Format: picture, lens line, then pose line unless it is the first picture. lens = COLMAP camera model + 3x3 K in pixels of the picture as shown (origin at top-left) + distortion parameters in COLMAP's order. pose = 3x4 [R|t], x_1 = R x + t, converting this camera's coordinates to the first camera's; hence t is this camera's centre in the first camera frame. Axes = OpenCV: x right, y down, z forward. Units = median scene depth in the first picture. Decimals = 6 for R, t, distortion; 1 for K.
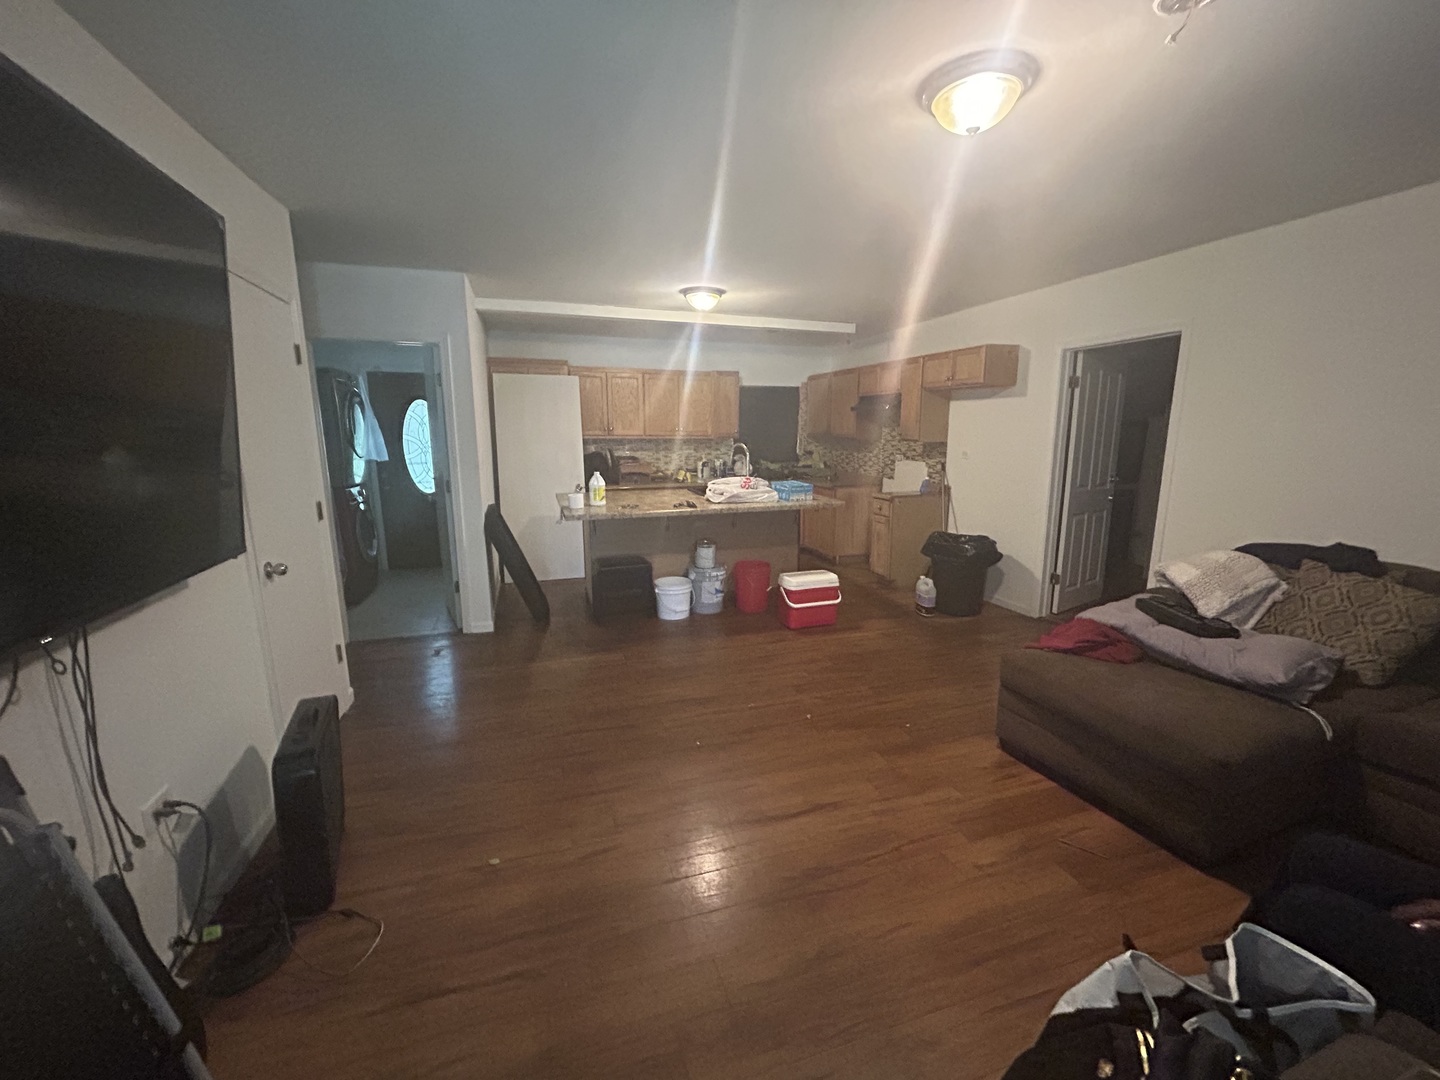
lens RADIAL K [[577.8, 0, 720.0], [0, 577.8, 540.0], [0, 0, 1]] dist [-0.000287, 0.000167]
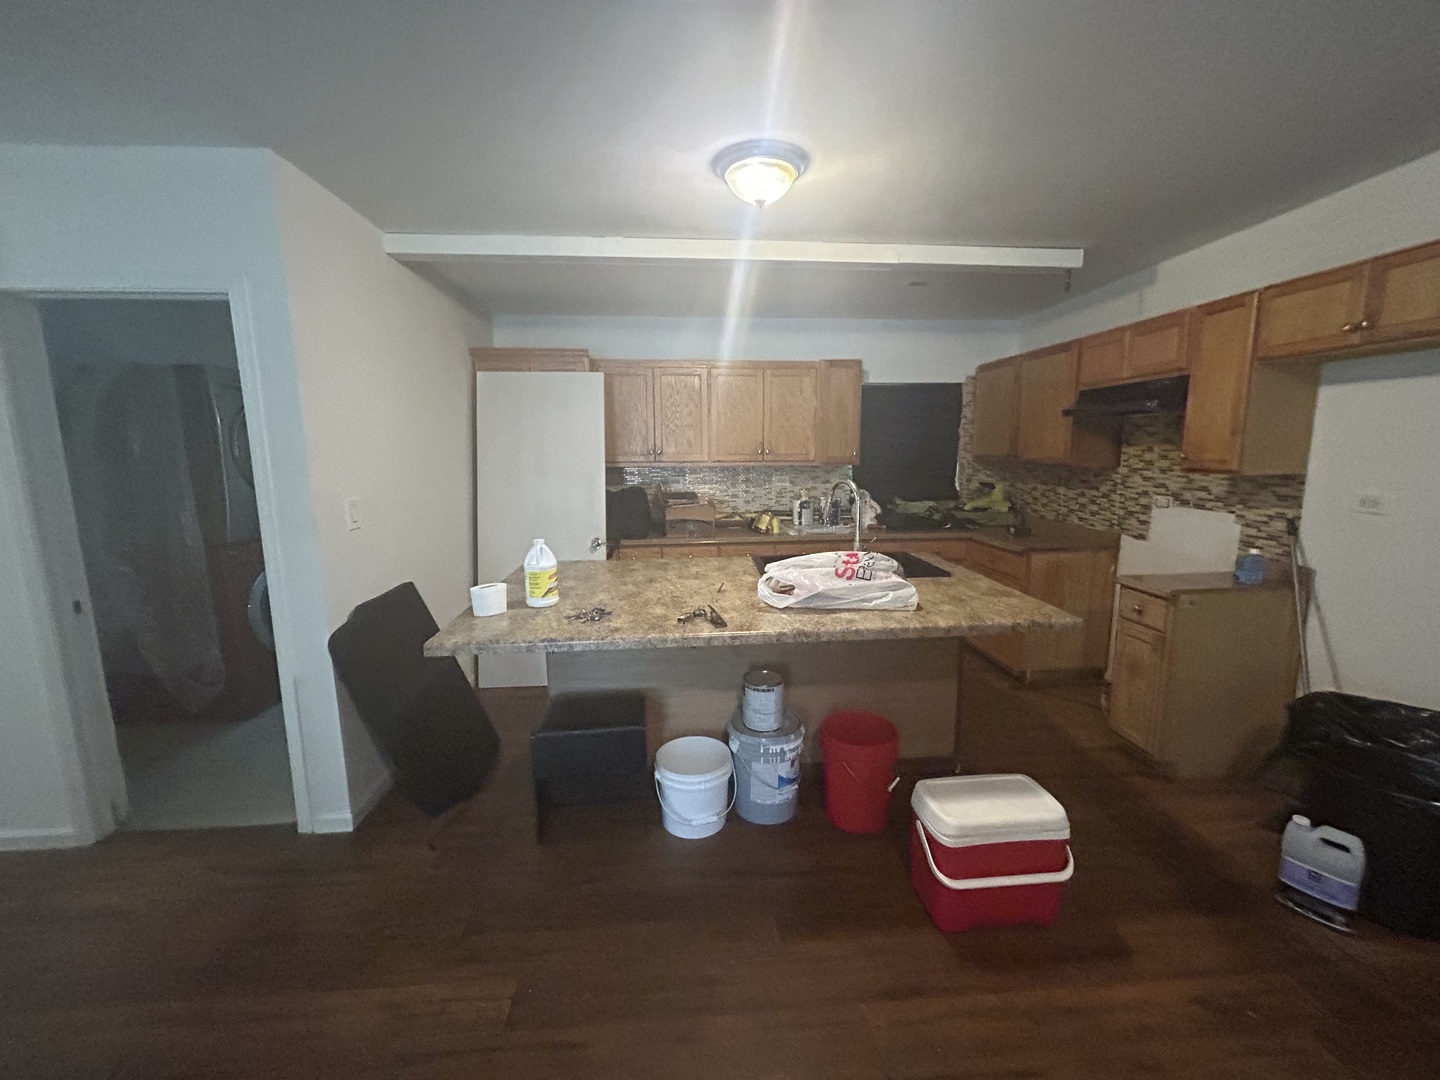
lens RADIAL K [[577.8, 0, 720.0], [0, 577.8, 540.0], [0, 0, 1]] dist [-0.000287, 0.000167]
pose [[0.970553, 0.027073, -0.239362, 0.044372], [-0.034984, 0.998971, -0.028862, -0.080162], [0.238334, 0.036386, 0.970501, 0.402068]]
